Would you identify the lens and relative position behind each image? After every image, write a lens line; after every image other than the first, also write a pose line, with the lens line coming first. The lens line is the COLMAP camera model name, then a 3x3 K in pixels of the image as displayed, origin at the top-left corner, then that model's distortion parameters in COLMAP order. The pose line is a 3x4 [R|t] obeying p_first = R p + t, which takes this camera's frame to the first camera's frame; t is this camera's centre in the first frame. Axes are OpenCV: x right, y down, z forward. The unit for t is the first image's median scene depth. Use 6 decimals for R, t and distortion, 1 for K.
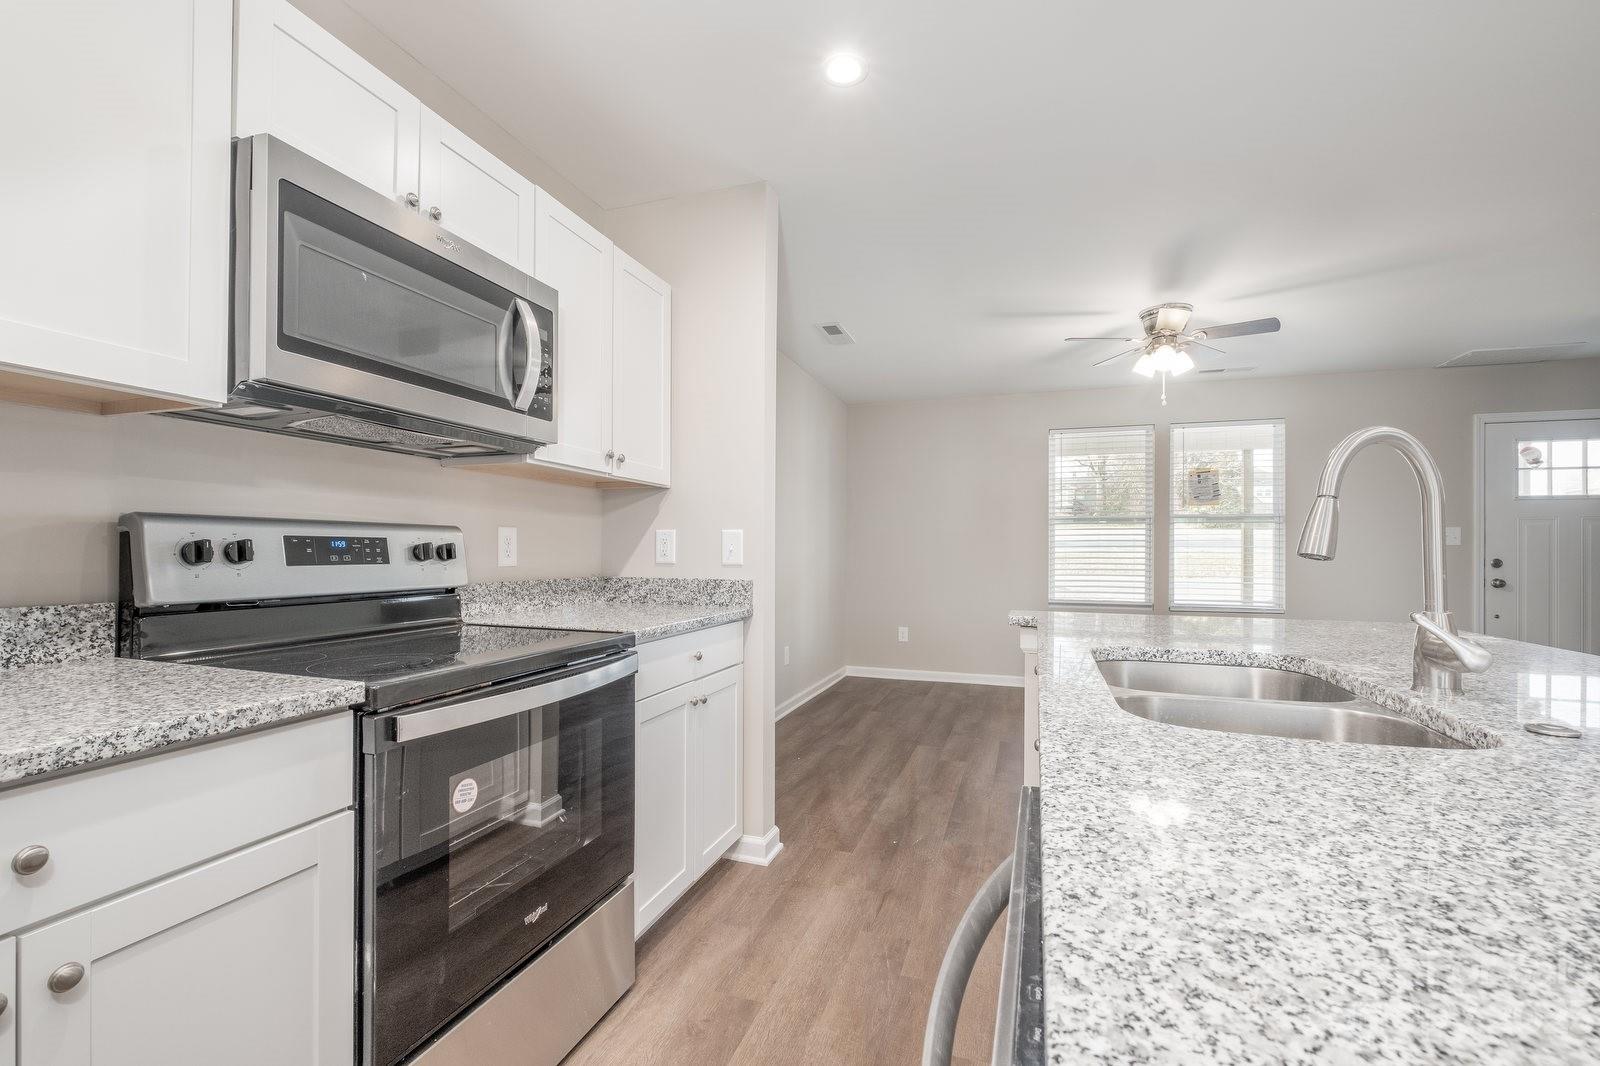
lens RADIAL K [[702.2, 0, 799.9], [0, 702.2, 547.2], [0, 0, 1]] dist [-0.001894, -0.000116]
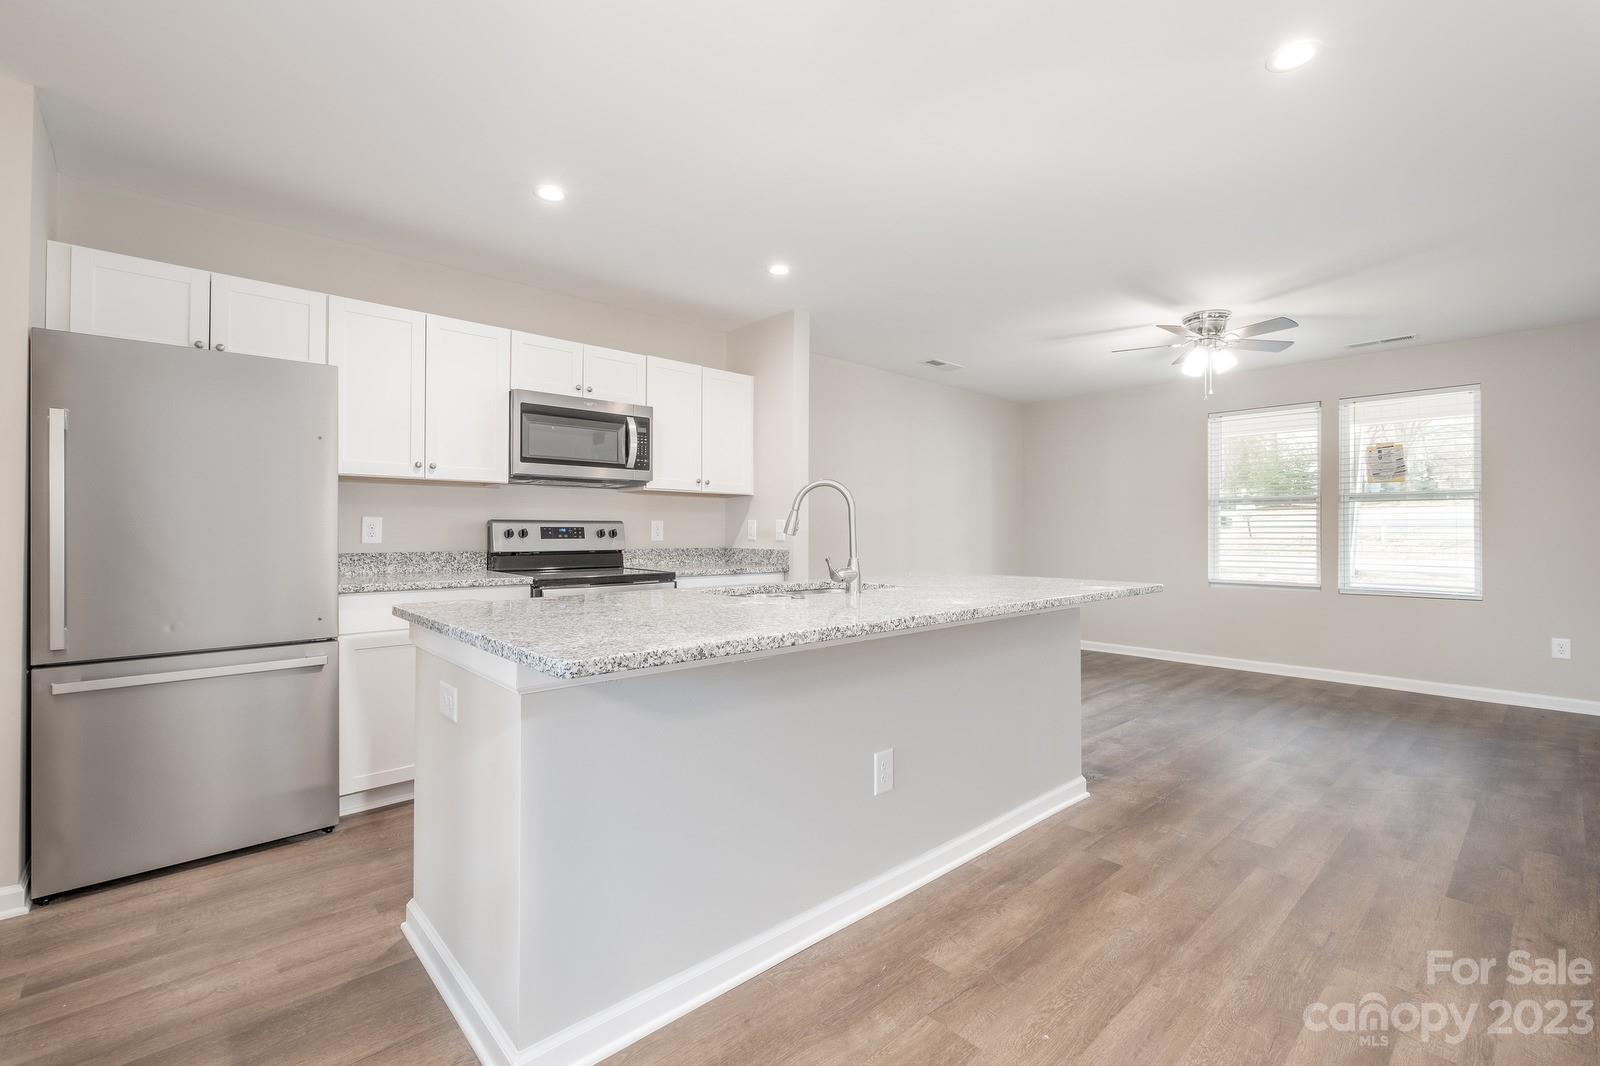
lens RADIAL K [[703.5, 0, 793.8], [0, 703.5, 522.8], [0, 0, 1]] dist [-0.000972, -0.000743]
pose [[0.869650, -0.008686, -0.493593, 0.892503], [0.004680, 0.999945, -0.009350, -0.002555], [0.493647, 0.005821, 0.869643, -0.513140]]
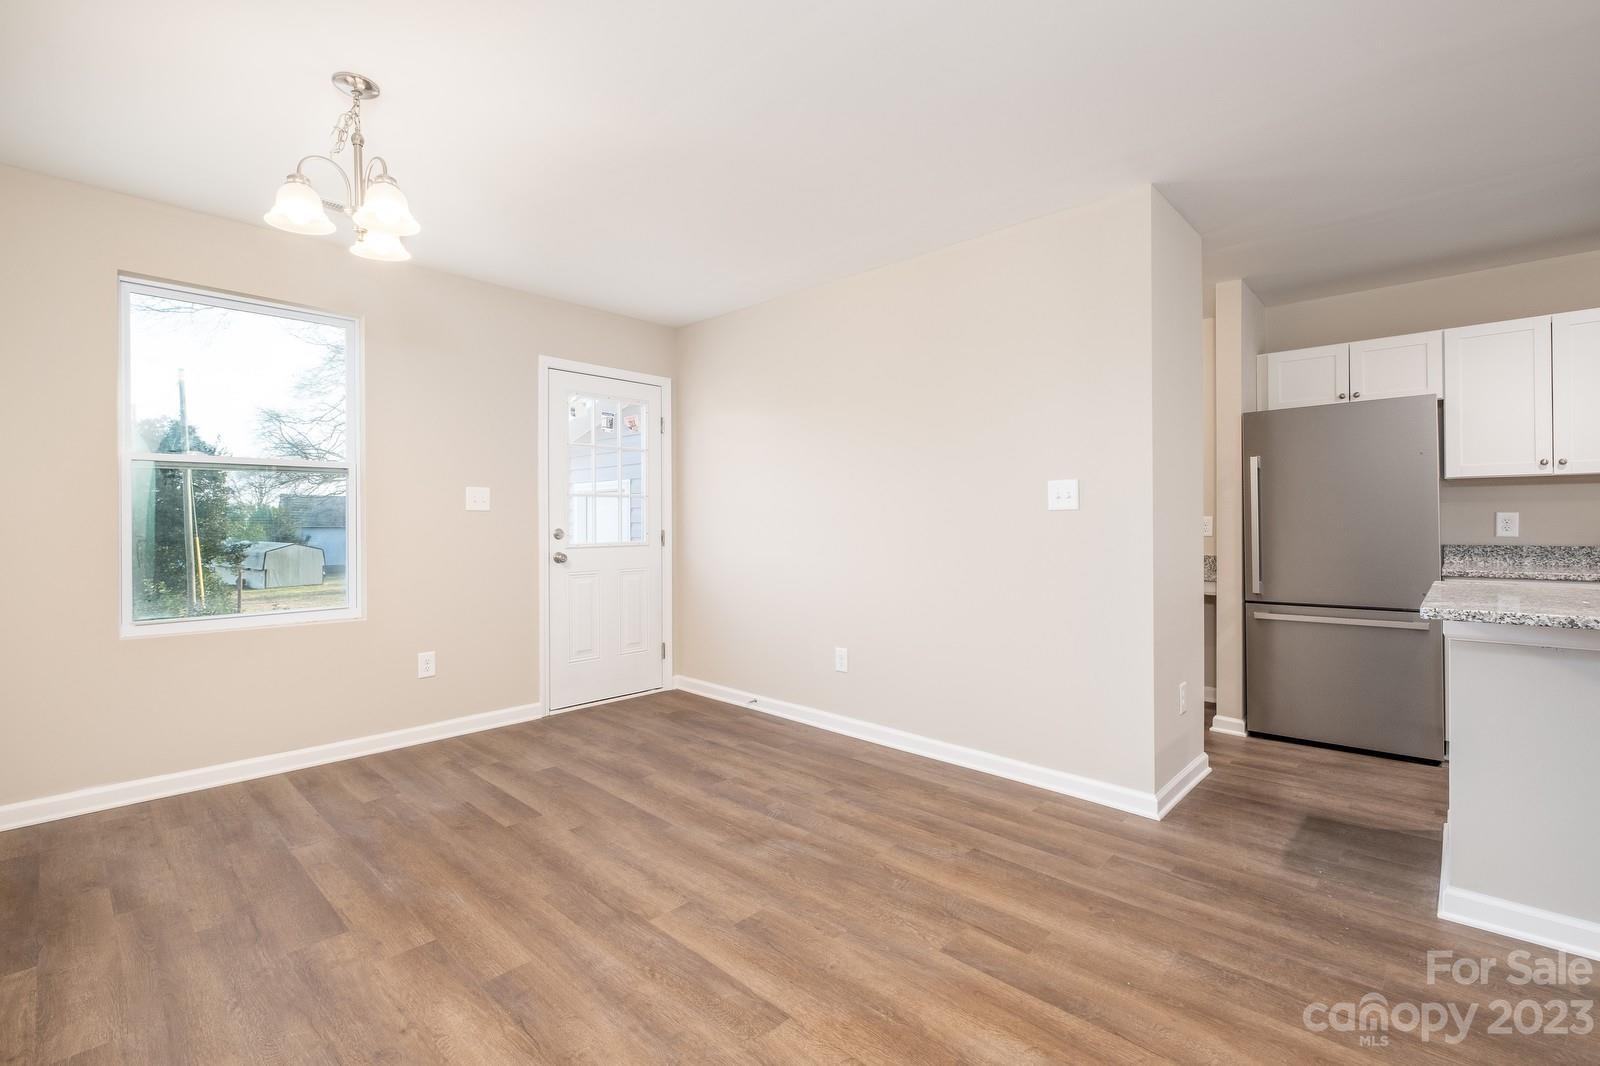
lens RADIAL K [[706.9, 0, 792.3], [0, 706.9, 520.3], [0, 0, 1]] dist [-0.002480, -0.000297]
pose [[-0.423837, -0.010234, -0.905681, 1.570933], [0.004880, 0.999896, -0.013582, -0.000904], [0.905725, -0.010177, -0.423743, -0.463156]]
